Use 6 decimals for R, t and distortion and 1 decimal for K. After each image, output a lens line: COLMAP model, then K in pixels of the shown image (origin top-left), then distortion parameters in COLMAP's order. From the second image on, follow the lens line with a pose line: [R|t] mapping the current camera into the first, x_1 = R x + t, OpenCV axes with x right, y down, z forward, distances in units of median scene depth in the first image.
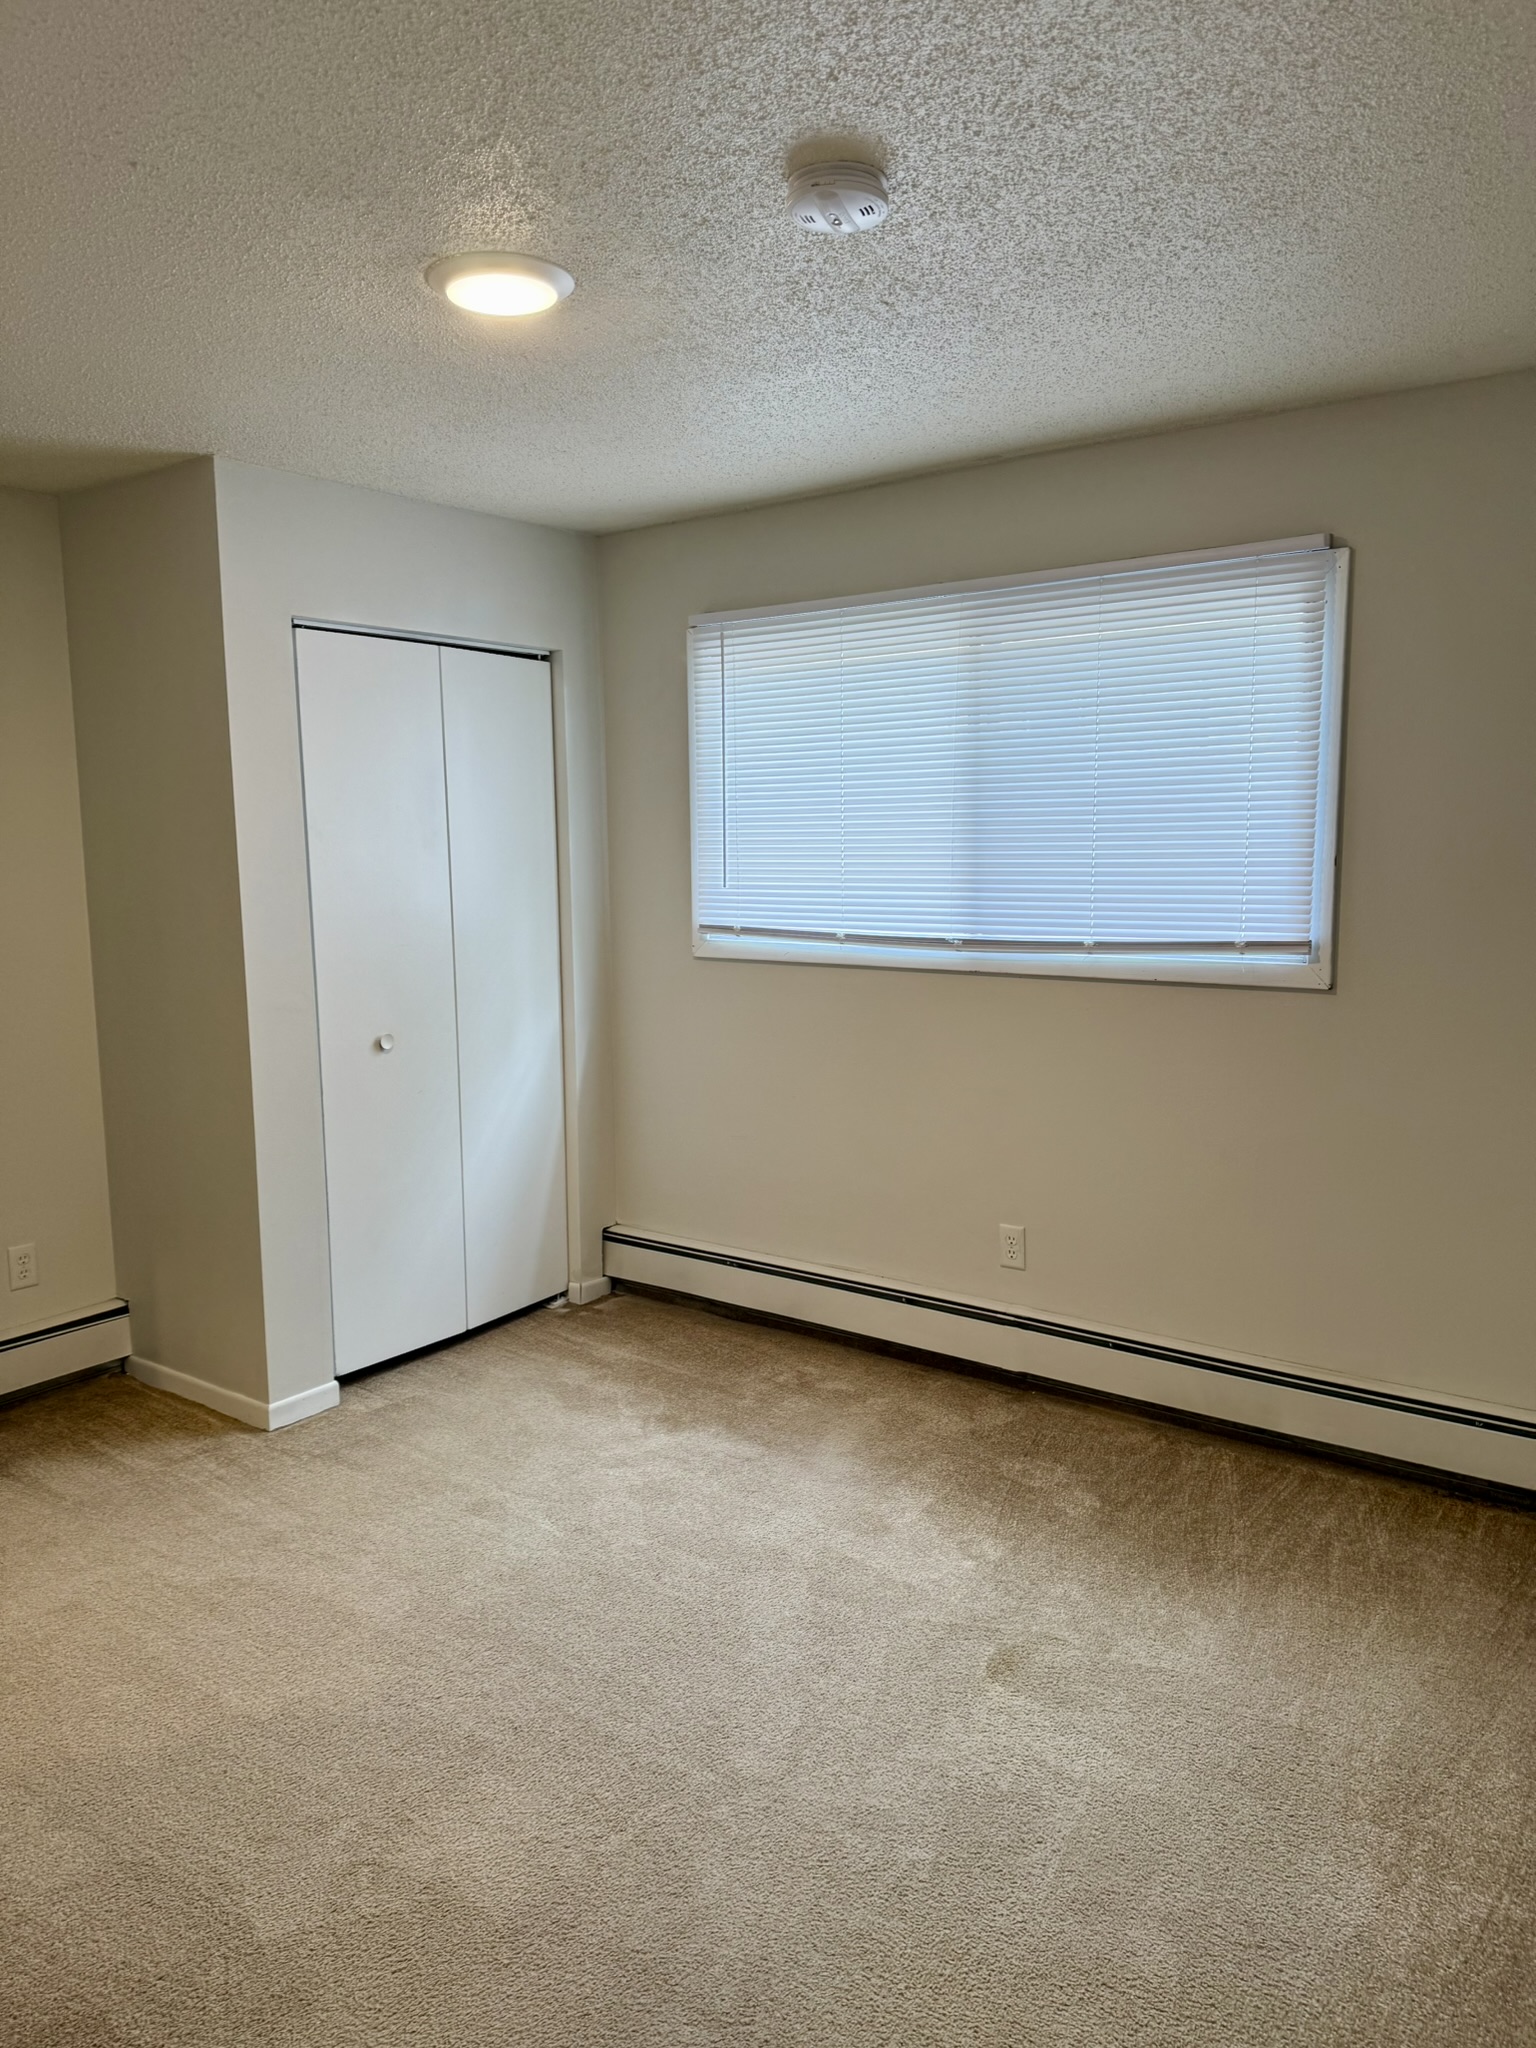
lens RADIAL K [[1435.1, 0, 762.6], [0, 1435.1, 1008.0], [0, 0, 1]] dist [-0.006487, -0.003512]
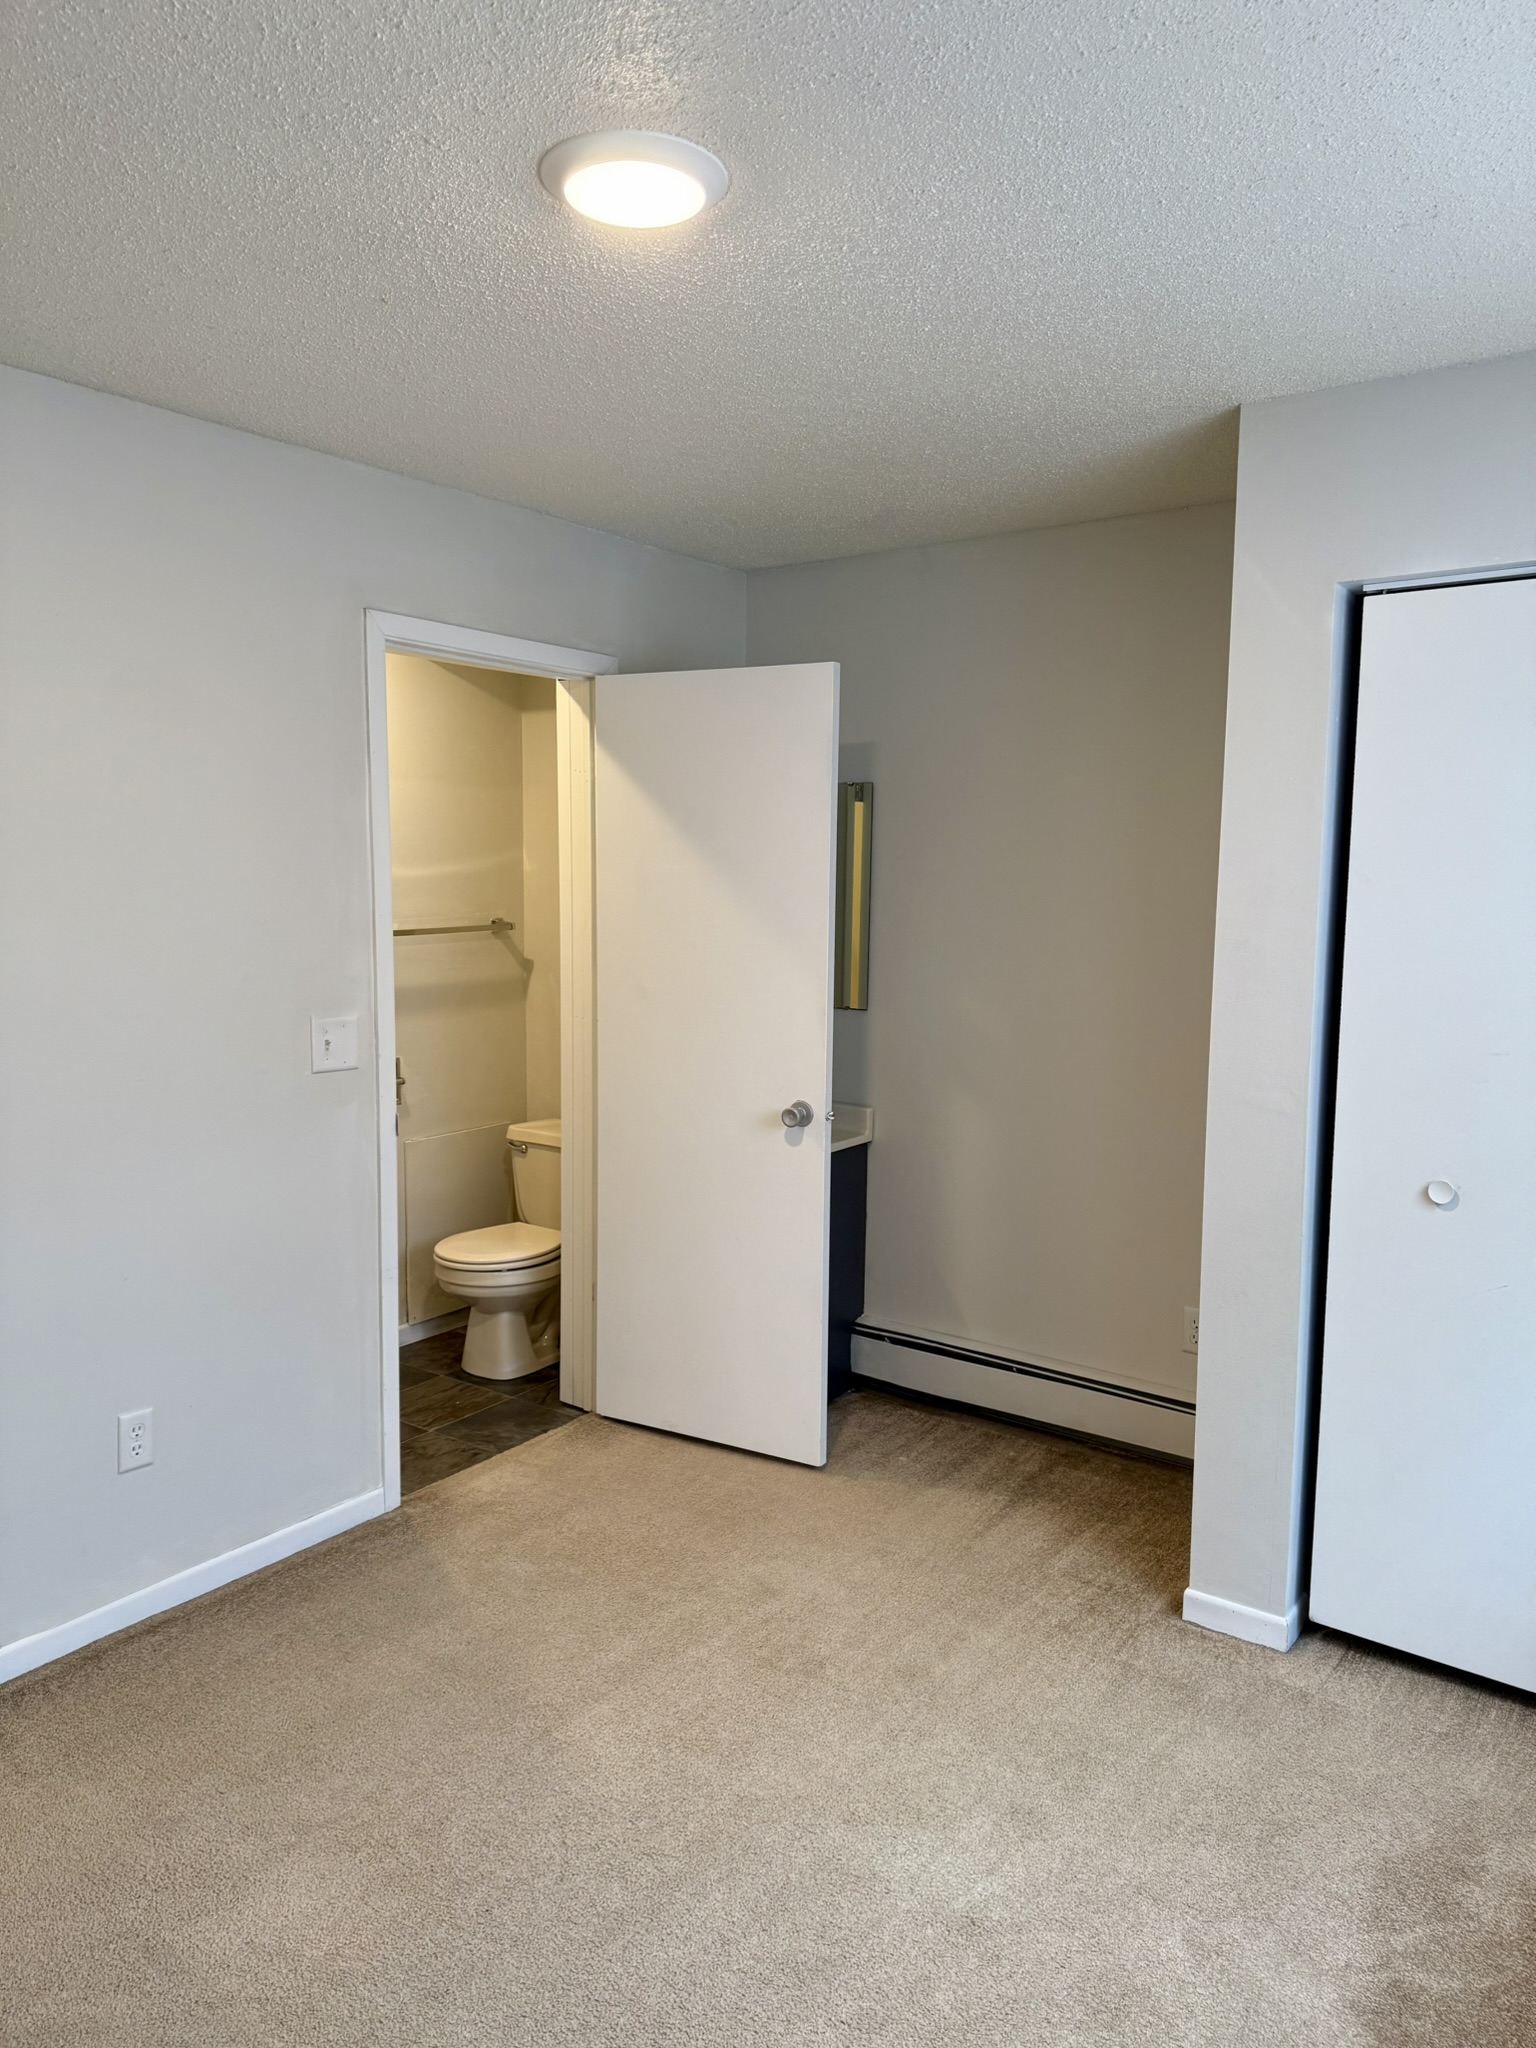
lens RADIAL K [[1435.1, 0, 779.3], [0, 1435.1, 1022.9], [0, 0, 1]] dist [-0.006487, -0.003512]
pose [[0.013817, 0.126864, -0.991824, 0.431236], [-0.126167, 0.984212, 0.124133, -0.111307], [0.991913, 0.123420, 0.029605, 0.749020]]
